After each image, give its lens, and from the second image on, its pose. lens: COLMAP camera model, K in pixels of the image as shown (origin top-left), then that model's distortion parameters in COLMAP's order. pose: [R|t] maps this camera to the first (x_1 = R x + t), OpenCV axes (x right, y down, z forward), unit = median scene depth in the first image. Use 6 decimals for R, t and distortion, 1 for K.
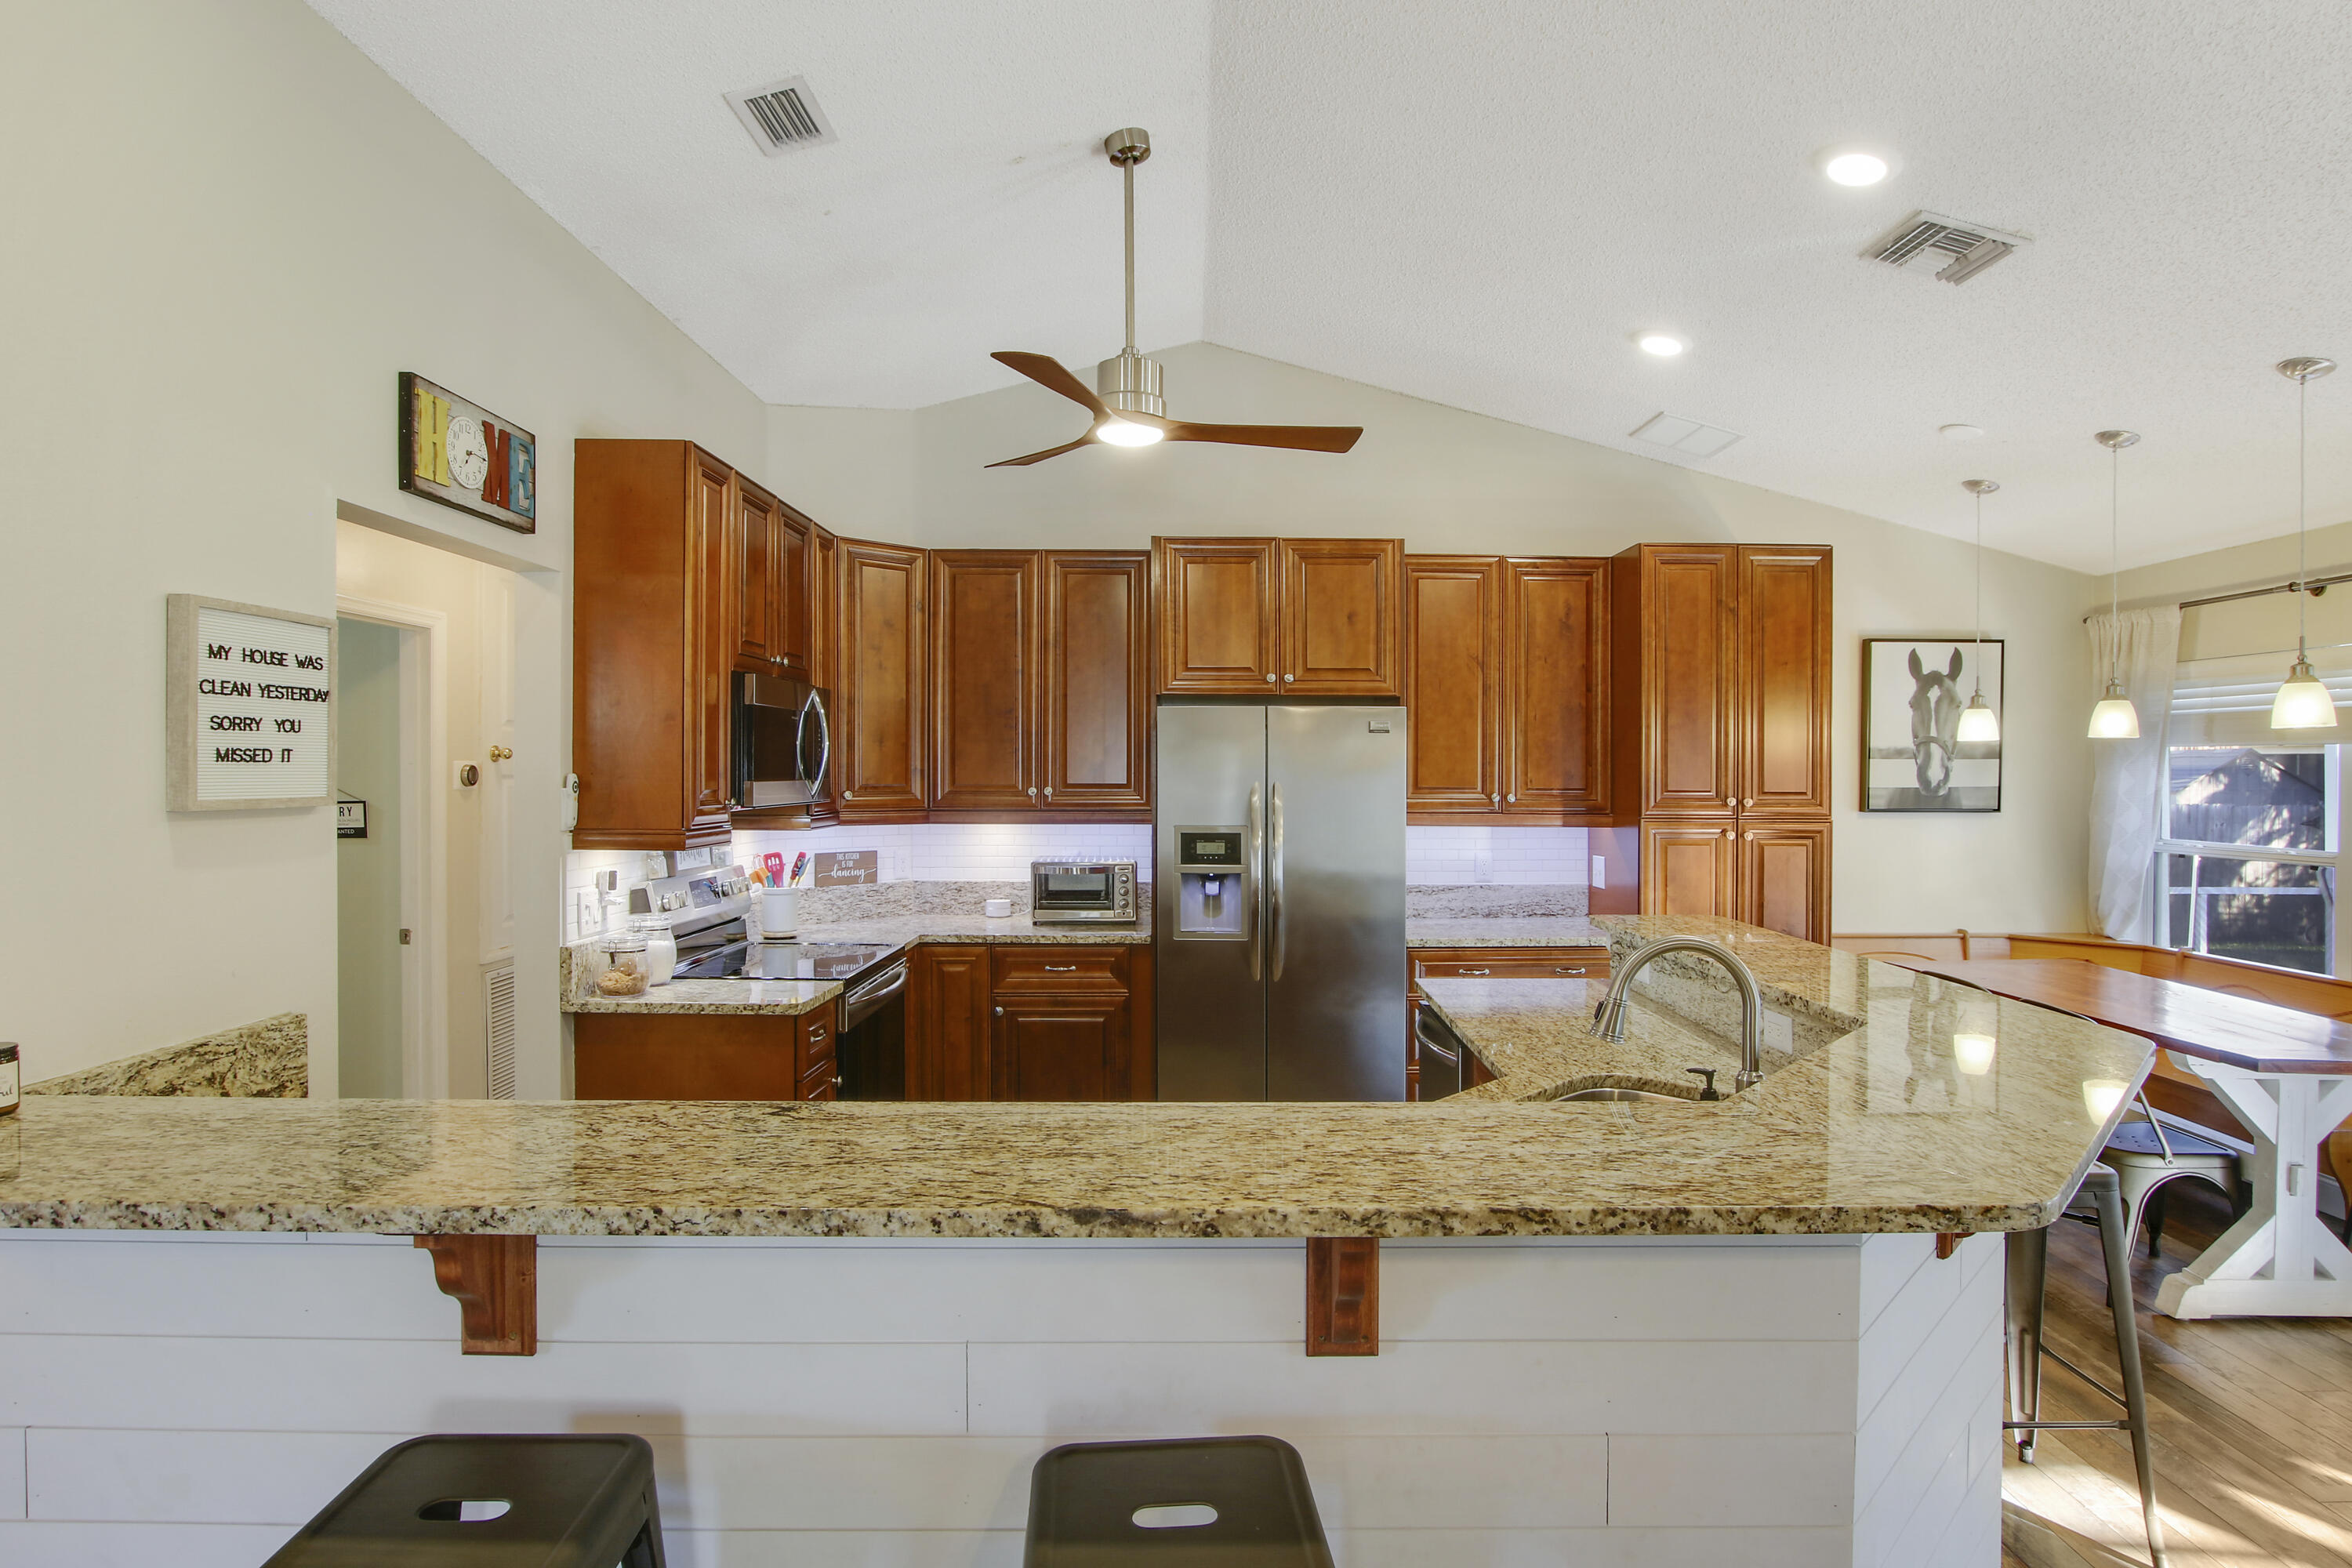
lens RADIAL K [[1222.3, 0, 1187.2], [0, 1222.3, 780.1], [0, 0, 1]] dist [-0.021479, 0.003012]
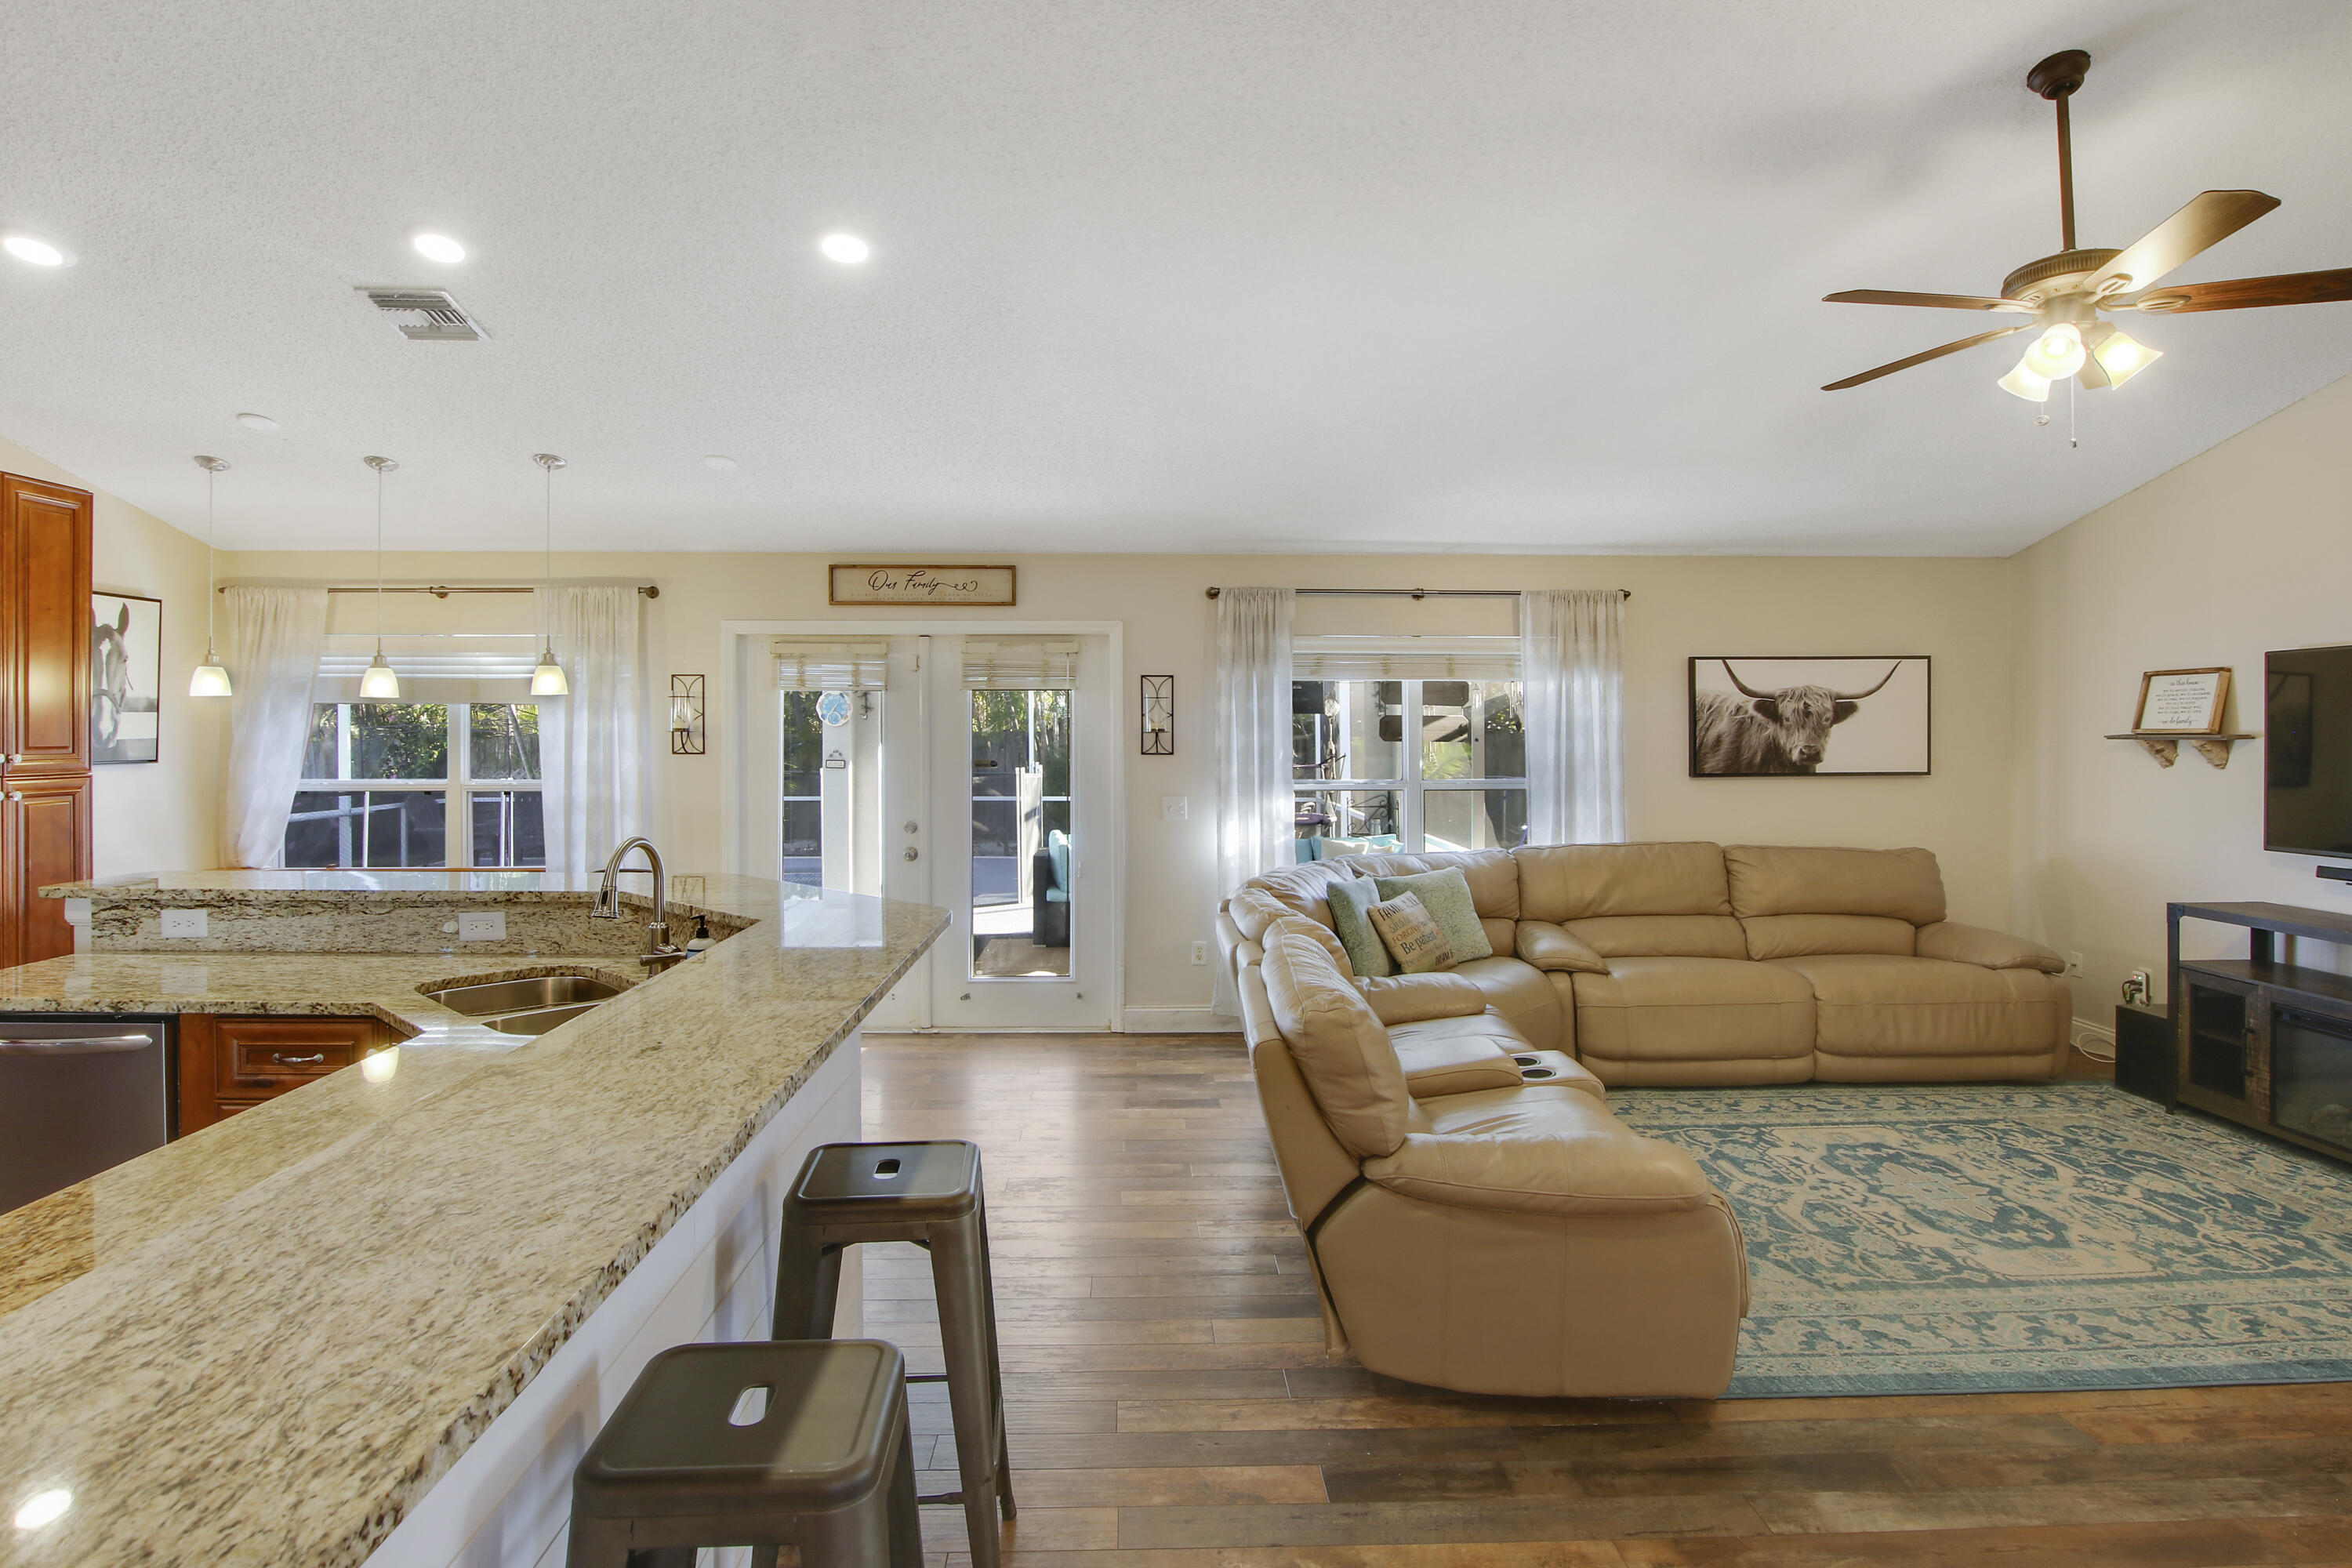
lens RADIAL K [[1222.3, 0, 1170.4], [0, 1222.3, 730.5], [0, 0, 1]] dist [-0.021479, 0.003012]
pose [[-0.014884, -0.003515, 0.999883, -0.462764], [0.008599, 0.999956, 0.003643, 0.001809], [-0.999852, 0.008652, -0.014853, 0.172418]]
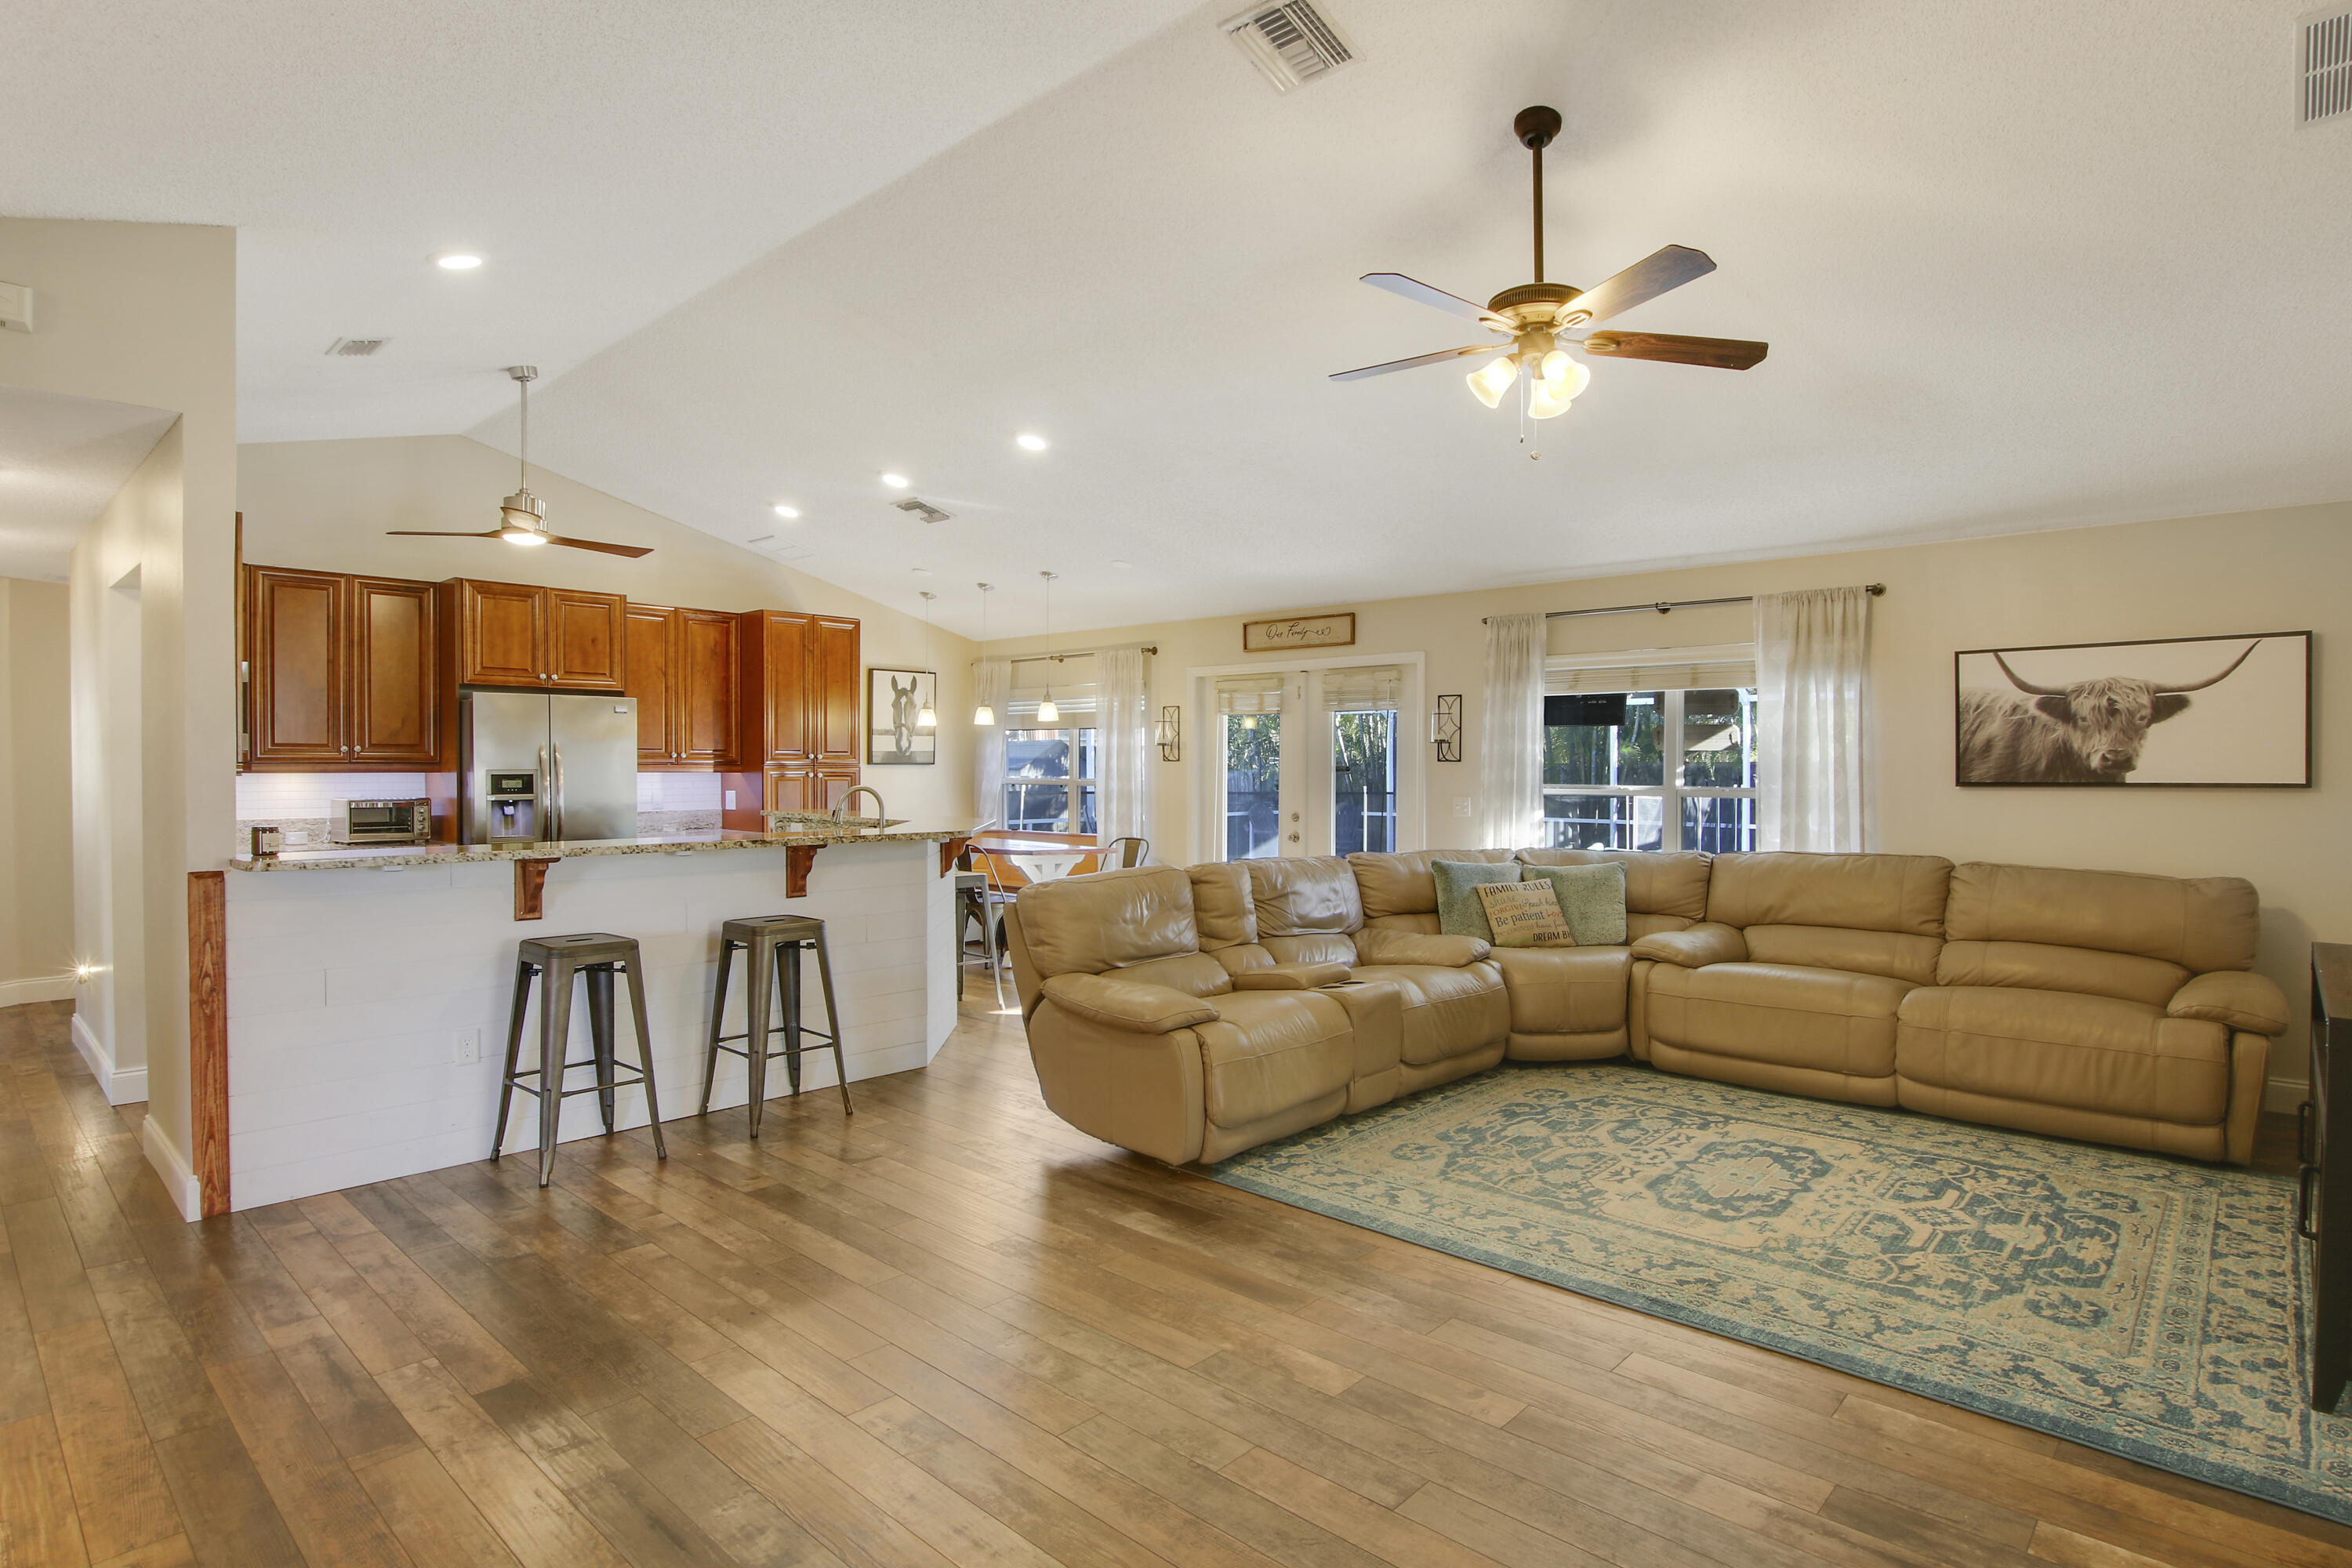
lens RADIAL K [[1222.3, 0, 1194.4], [0, 1222.3, 777.6], [0, 0, 1]] dist [-0.021479, 0.003012]
pose [[0.684335, -0.009833, 0.729101, -0.515334], [0.006325, 0.999951, 0.007550, 0.041270], [-0.729140, -0.000555, 0.684364, -0.699408]]
